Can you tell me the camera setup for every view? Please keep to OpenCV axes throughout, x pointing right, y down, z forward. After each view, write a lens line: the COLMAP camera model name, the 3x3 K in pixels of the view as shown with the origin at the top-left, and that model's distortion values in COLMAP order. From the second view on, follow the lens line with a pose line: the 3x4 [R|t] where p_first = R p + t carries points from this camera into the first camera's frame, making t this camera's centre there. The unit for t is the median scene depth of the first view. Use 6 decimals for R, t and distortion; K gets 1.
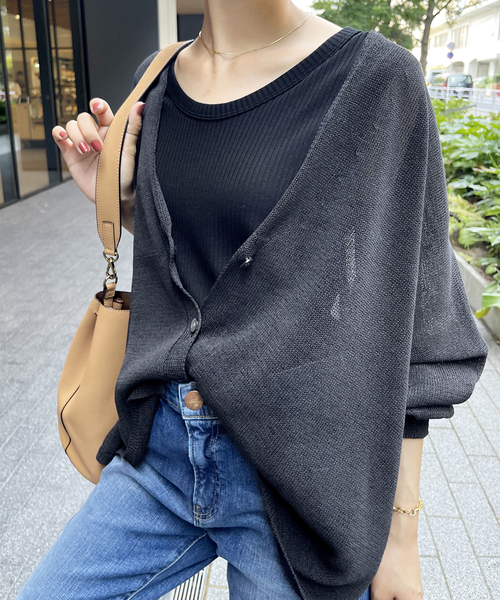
lens RADIAL K [[610.9, 0, 209.2], [0, 610.9, 262.7], [0, 0, 1]] dist [0.001954, -0.001138]
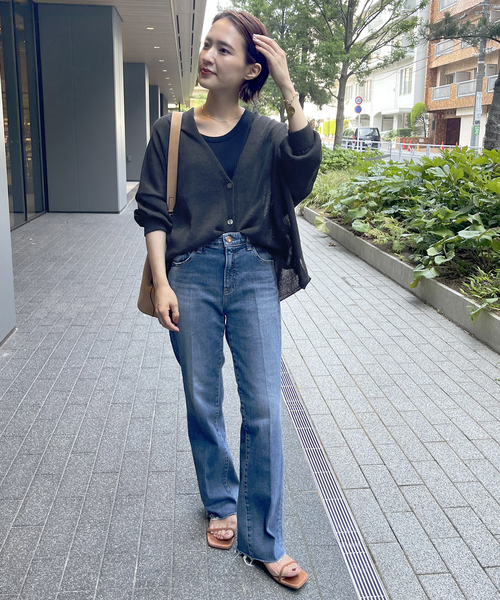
lens RADIAL K [[688.5, 0, 250.0], [0, 688.5, 300.0], [0, 0, 1]] dist [-0.006176, 0.008793]
pose [[0.976324, -0.033263, 0.213741, -0.162942], [0.043237, 0.998175, -0.042158, 0.088623], [-0.211948, 0.050401, 0.975980, -0.297948]]
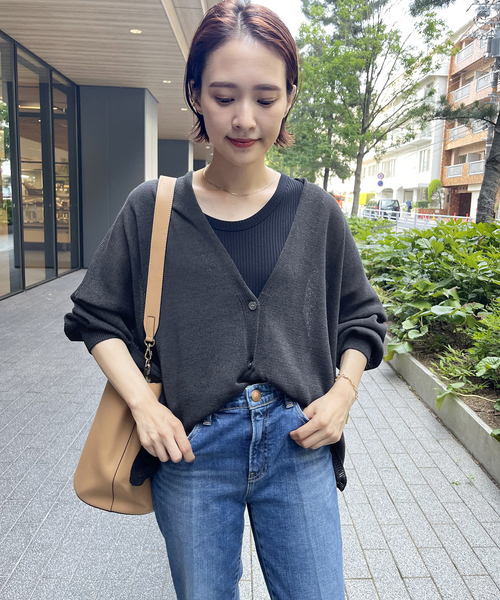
lens RADIAL K [[582.4, 0, 266.8], [0, 582.4, 301.5], [0, 0, 1]] dist [0.004052, 0.004586]
pose [[0.985746, 0.010268, 0.167926, -0.046355], [0.008585, 0.993765, -0.111161, 0.051496], [-0.168020, 0.111018, 0.979512, -0.186812]]
